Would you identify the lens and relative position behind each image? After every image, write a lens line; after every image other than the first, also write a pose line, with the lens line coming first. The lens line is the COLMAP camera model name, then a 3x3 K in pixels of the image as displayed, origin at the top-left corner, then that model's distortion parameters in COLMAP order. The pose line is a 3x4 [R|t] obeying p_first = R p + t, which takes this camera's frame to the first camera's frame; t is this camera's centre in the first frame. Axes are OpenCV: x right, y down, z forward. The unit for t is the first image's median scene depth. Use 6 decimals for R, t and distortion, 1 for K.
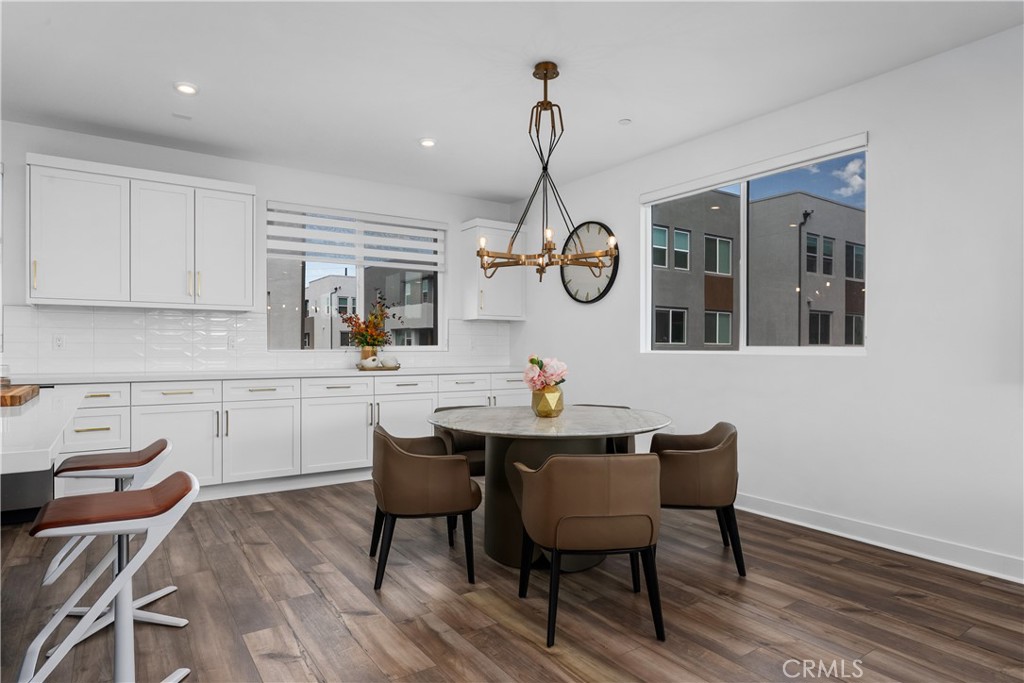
lens RADIAL K [[584.9, 0, 524.5], [0, 584.9, 349.3], [0, 0, 1]] dist [-0.013584, 0.000600]
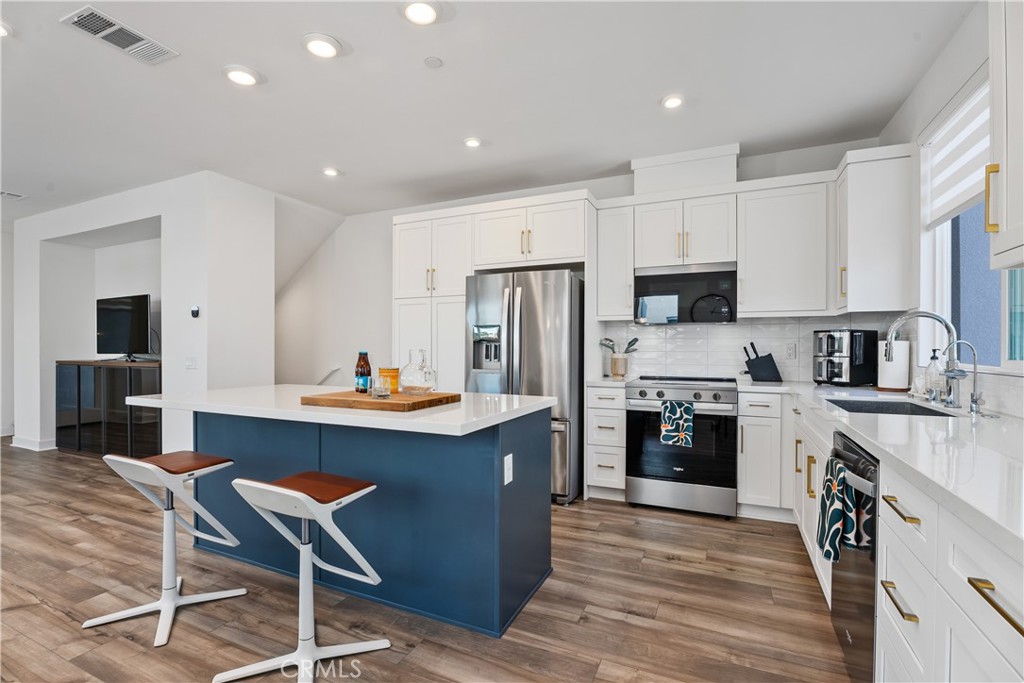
lens RADIAL K [[468.6, 0, 518.1], [0, 468.6, 347.4], [0, 0, 1]] dist [0.001232, -0.009808]
pose [[-0.861598, -0.004020, -0.507576, -0.439208], [-0.006970, 0.999968, 0.003911, -0.026314], [0.507544, 0.006907, -0.861598, 1.302525]]
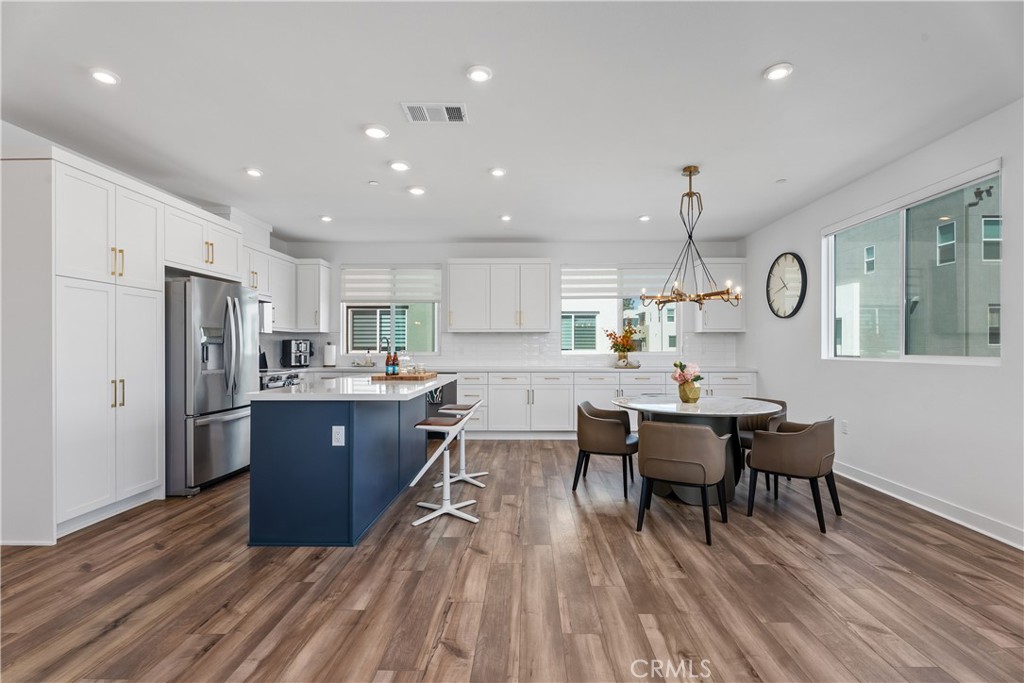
lens RADIAL K [[472.1, 0, 517.9], [0, 472.1, 343.6], [0, 0, 1]] dist [0.000271, -0.000448]
pose [[0.804534, -0.008124, -0.593850, 0.391831], [0.001125, 0.999925, -0.012156, -0.021010], [0.593905, 0.009112, 0.804484, -0.230521]]
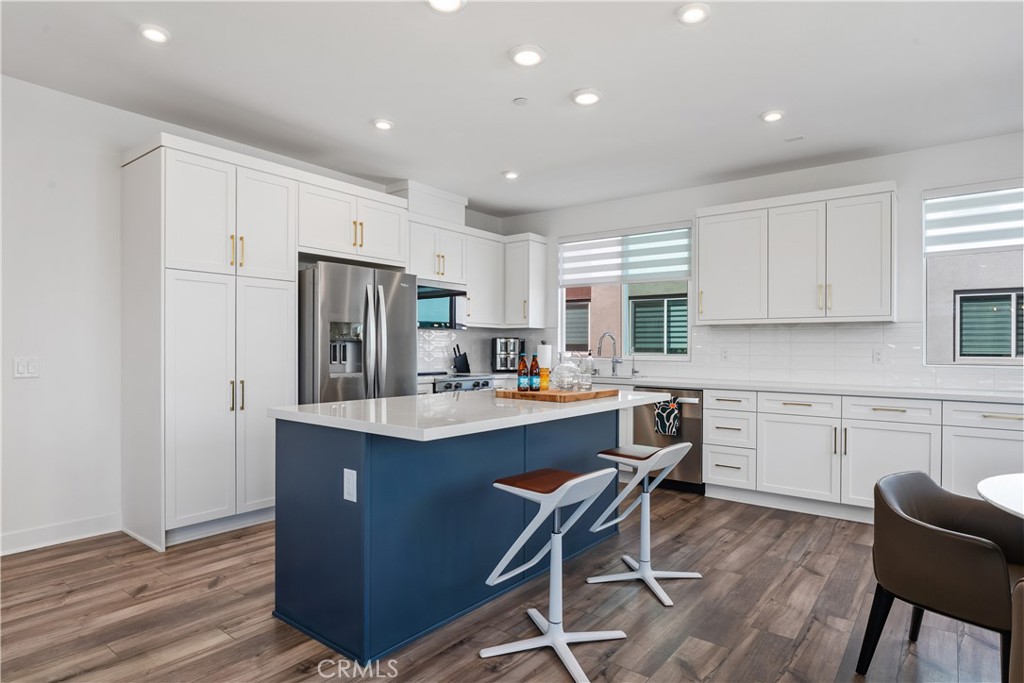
lens RADIAL K [[567.3, 0, 487.3], [0, 567.3, 347.7], [0, 0, 1]] dist [-0.014518, 0.000016]
pose [[0.264122, -0.000648, -0.964489, 0.288560], [-0.009857, 0.999946, -0.003371, -0.021898], [0.964439, 0.010397, 0.264101, 0.248310]]
